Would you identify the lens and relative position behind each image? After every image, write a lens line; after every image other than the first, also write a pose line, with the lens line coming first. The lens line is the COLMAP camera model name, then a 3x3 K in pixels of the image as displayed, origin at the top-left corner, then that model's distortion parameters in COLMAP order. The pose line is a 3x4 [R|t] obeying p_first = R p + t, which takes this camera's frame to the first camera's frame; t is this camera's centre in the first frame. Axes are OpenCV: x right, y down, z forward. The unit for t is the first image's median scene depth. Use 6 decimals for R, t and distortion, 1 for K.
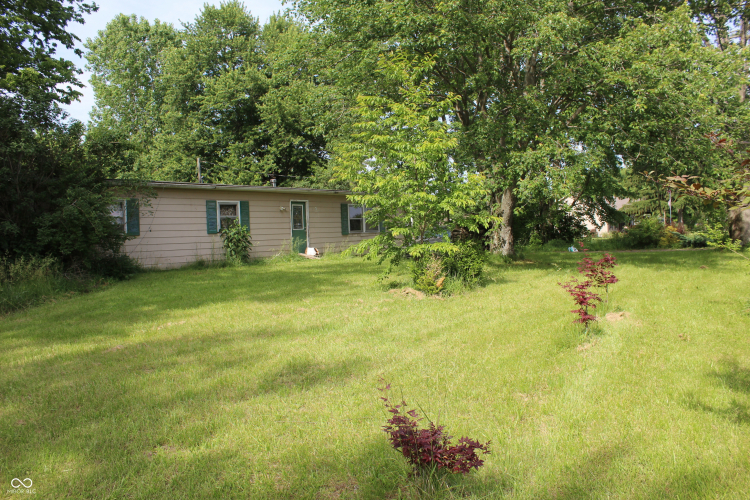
lens RADIAL K [[628.2, 0, 375.0], [0, 628.2, 250.0], [0, 0, 1]] dist [-0.132184, 0.000993]
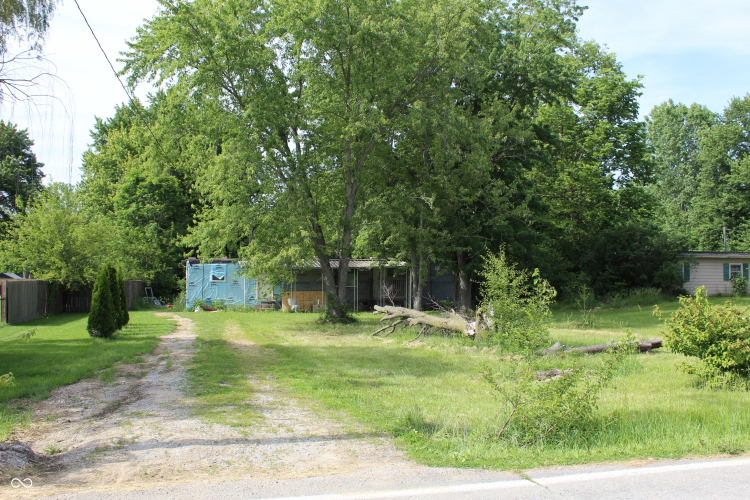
lens RADIAL K [[734.7, 0, 375.0], [0, 734.7, 250.0], [0, 0, 1]] dist [-0.076036, -0.006303]
pose [[0.735506, 0.008976, -0.677459, 0.217052], [-0.043740, 0.998455, -0.034259, 0.002430], [0.676105, 0.054830, 0.734762, -0.669281]]
